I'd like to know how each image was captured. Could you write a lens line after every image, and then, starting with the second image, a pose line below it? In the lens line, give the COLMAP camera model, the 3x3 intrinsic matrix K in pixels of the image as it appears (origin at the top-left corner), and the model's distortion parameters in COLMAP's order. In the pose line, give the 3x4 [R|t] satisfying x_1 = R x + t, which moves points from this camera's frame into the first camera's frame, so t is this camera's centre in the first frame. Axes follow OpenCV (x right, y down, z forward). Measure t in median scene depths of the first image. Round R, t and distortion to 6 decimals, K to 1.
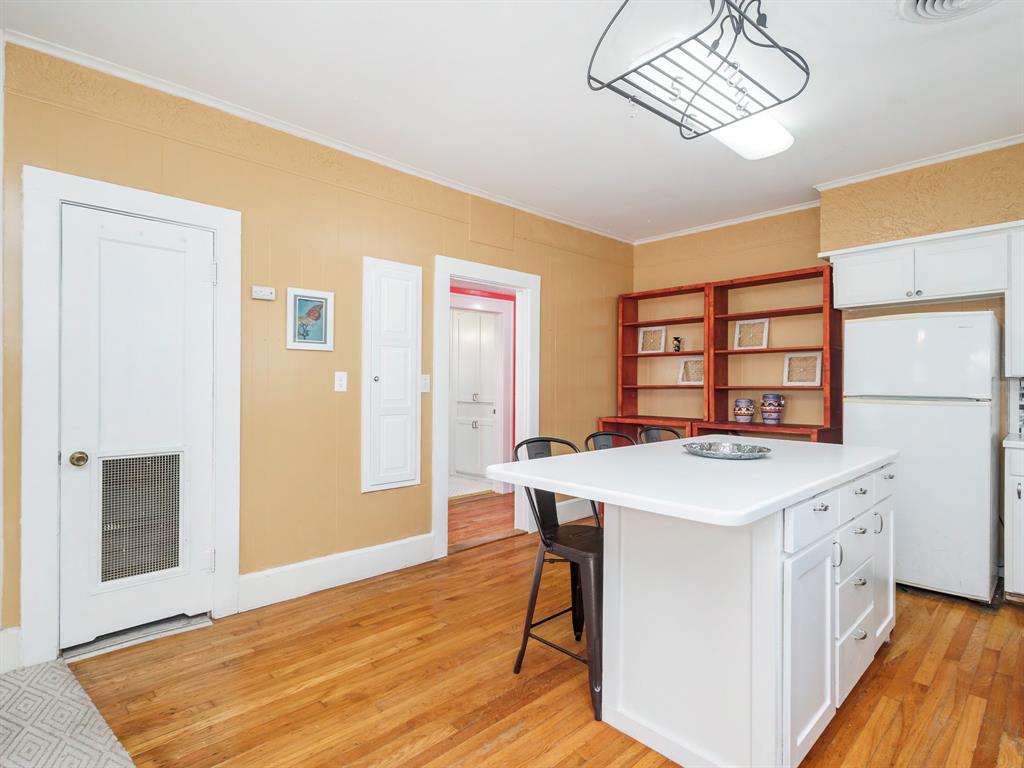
lens RADIAL K [[531.8, 0, 512.0], [0, 531.8, 384.0], [0, 0, 1]] dist [0.006268, 0.001319]
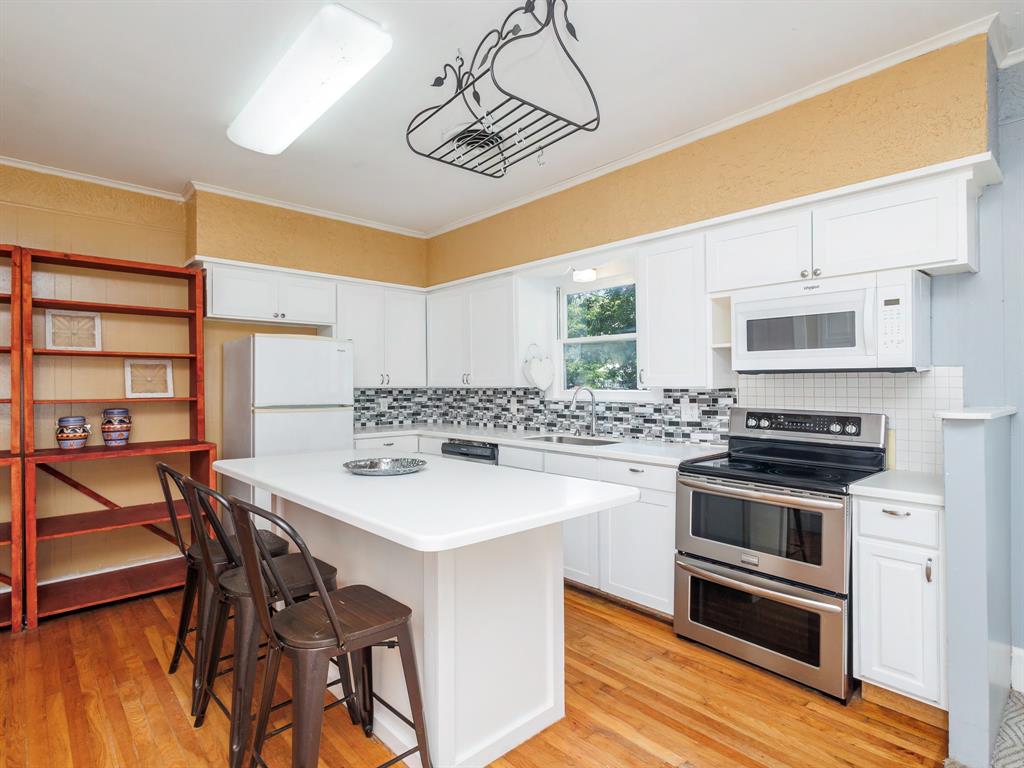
lens RADIAL K [[527.8, 0, 508.1], [0, 527.8, 382.1], [0, 0, 1]] dist [0.002998, 0.000770]
pose [[0.019080, 0.002438, 0.999815, -0.326083], [0.002990, 0.999992, -0.002495, -0.018890], [-0.999813, 0.003037, 0.019072, 0.424544]]
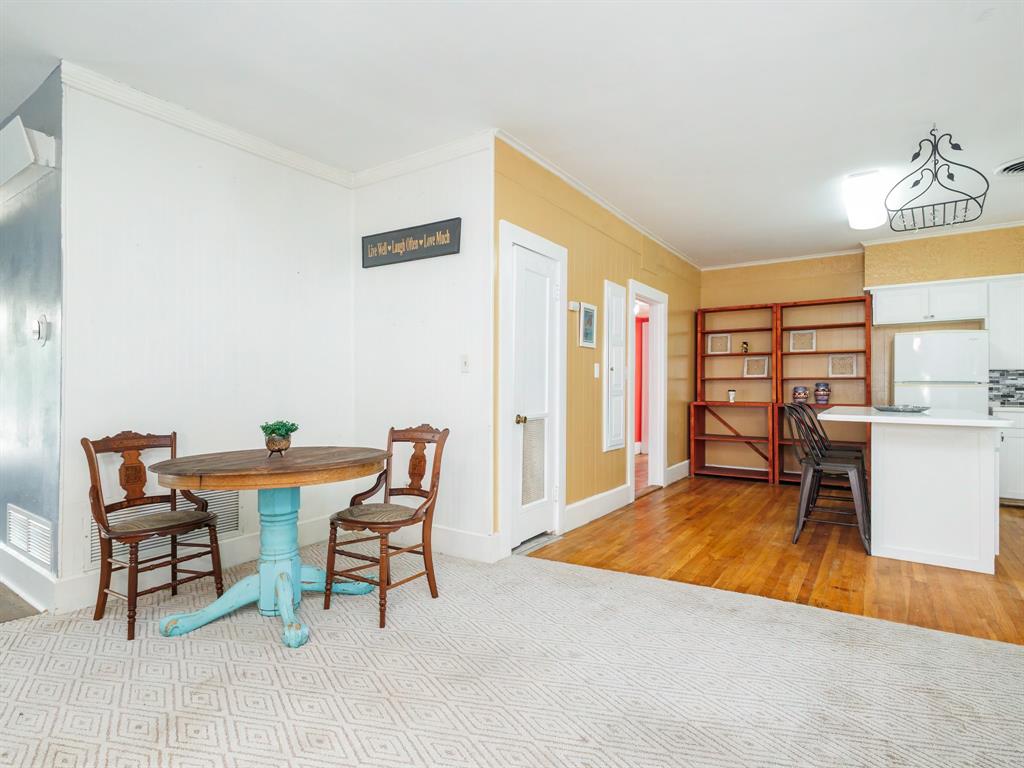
lens RADIAL K [[527.8, 0, 508.1], [0, 527.8, 382.1], [0, 0, 1]] dist [0.002998, 0.000770]
pose [[0.980765, 0.001538, 0.195184, -0.666690], [0.000053, 0.999967, -0.008142, 0.030436], [-0.195190, 0.007996, 0.980733, -0.245302]]
